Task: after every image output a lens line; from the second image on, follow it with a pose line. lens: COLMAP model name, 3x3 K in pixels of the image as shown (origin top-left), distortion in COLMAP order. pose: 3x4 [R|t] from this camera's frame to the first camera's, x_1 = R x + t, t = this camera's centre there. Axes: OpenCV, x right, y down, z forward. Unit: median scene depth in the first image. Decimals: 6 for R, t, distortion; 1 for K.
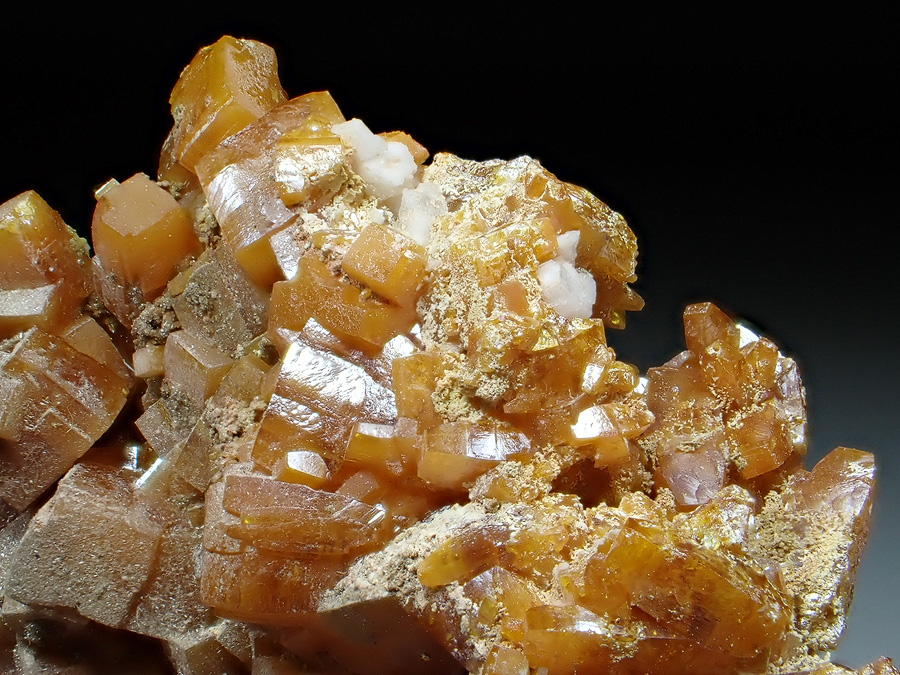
lens RADIAL K [[1755.8, 0, 451.2], [0, 1755.8, 332.8], [0, 0, 1]] dist [0.047362, 0.000000]
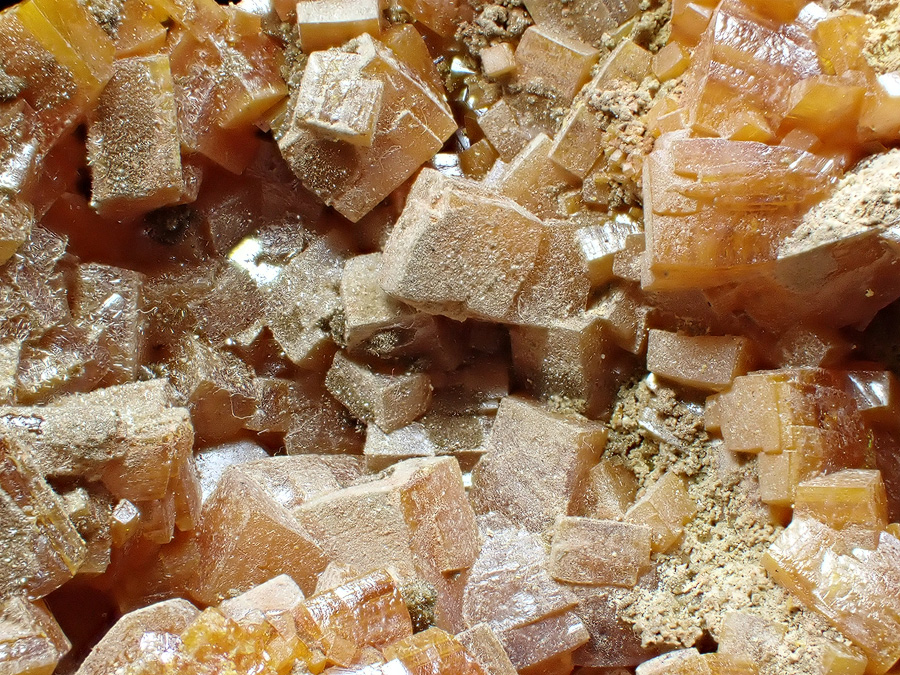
lens RADIAL K [[1755.8, 0, 444.8], [0, 1755.8, 314.9], [0, 0, 1]] dist [0.047362, 0.000000]
pose [[0.930673, -0.074565, 0.358173, -0.635046], [0.065502, 0.997152, 0.037388, 0.136428], [-0.359941, -0.011335, 0.932906, 0.075932]]
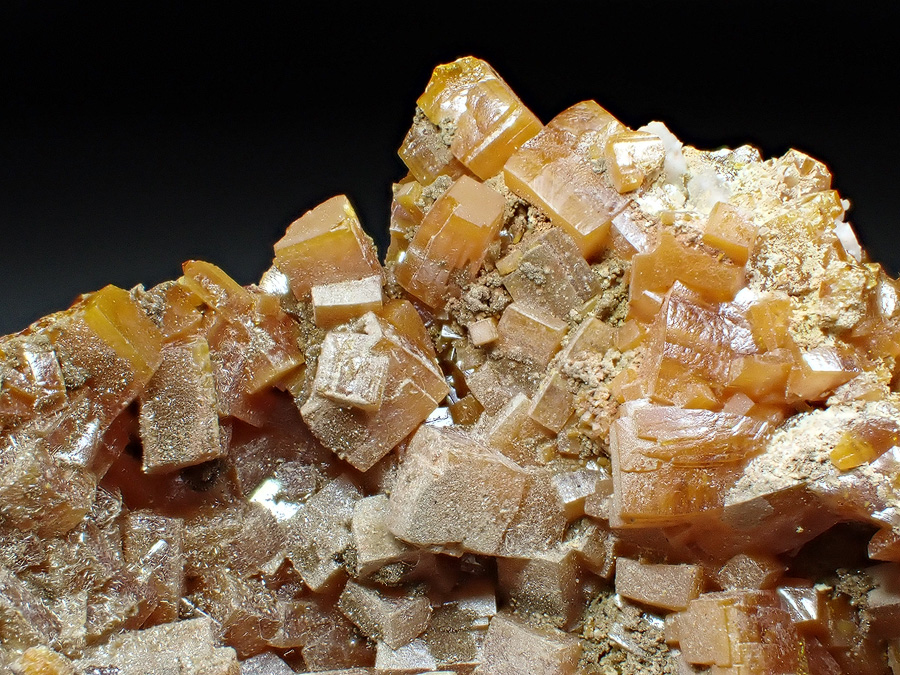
lens RADIAL K [[1755.8, 0, 444.0], [0, 1755.8, 326.5], [0, 0, 1]] dist [0.047362, 0.000000]
pose [[0.906598, -0.085579, 0.413226, -0.763591], [0.085202, 0.996175, 0.019378, -0.013840], [-0.413304, 0.017639, 0.910422, -0.082729]]
